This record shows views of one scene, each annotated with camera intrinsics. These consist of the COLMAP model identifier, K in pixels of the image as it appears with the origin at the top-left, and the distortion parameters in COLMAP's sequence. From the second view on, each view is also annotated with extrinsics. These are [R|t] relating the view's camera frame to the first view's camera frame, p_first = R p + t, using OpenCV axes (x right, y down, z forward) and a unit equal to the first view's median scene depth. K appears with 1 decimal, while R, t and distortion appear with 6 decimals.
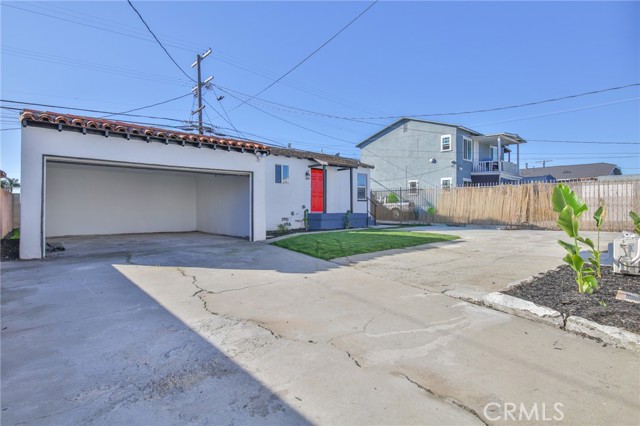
lens RADIAL K [[326.8, 0, 319.4], [0, 326.8, 208.2], [0, 0, 1]] dist [0.000132, -0.008210]
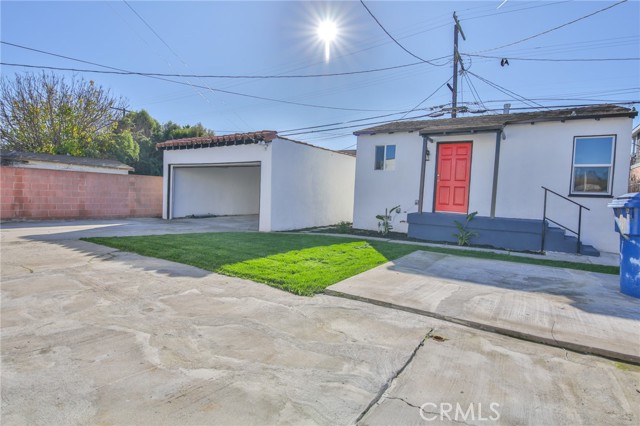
lens RADIAL K [[326.8, 0, 319.4], [0, 326.8, 208.2], [0, 0, 1]] dist [0.000132, -0.008210]
pose [[0.258485, 0.051752, -0.964628, 0.406527], [-0.040821, 0.998257, 0.042618, -0.009446], [0.965152, 0.028361, 0.260147, 0.461729]]
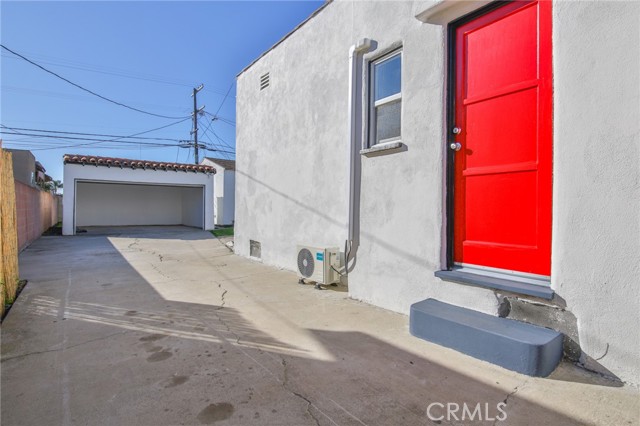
lens RADIAL K [[326.8, 0, 319.4], [0, 326.8, 208.2], [0, 0, 1]] dist [0.000132, -0.008210]
pose [[0.996959, 0.008712, -0.077439, 0.230057], [-0.008755, 0.999962, -0.000219, -0.003333], [0.077434, 0.000896, 0.996997, -0.248997]]
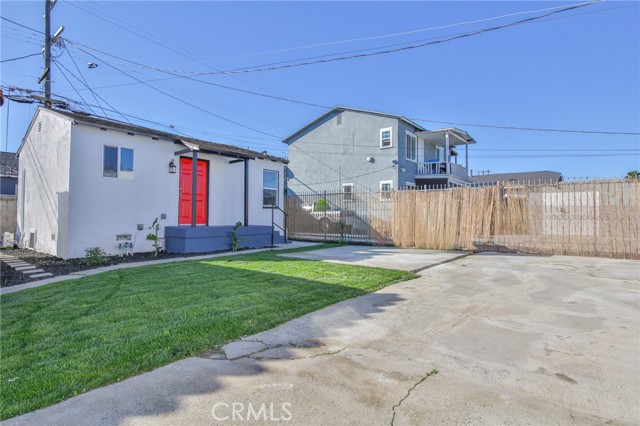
lens RADIAL K [[326.8, 0, 319.4], [0, 326.8, 208.2], [0, 0, 1]] dist [0.000132, -0.008210]
pose [[0.989014, 0.009915, 0.147492, 0.115023], [-0.006516, 0.999702, -0.023511, -0.005591], [-0.147681, 0.022292, 0.988784, 0.245043]]
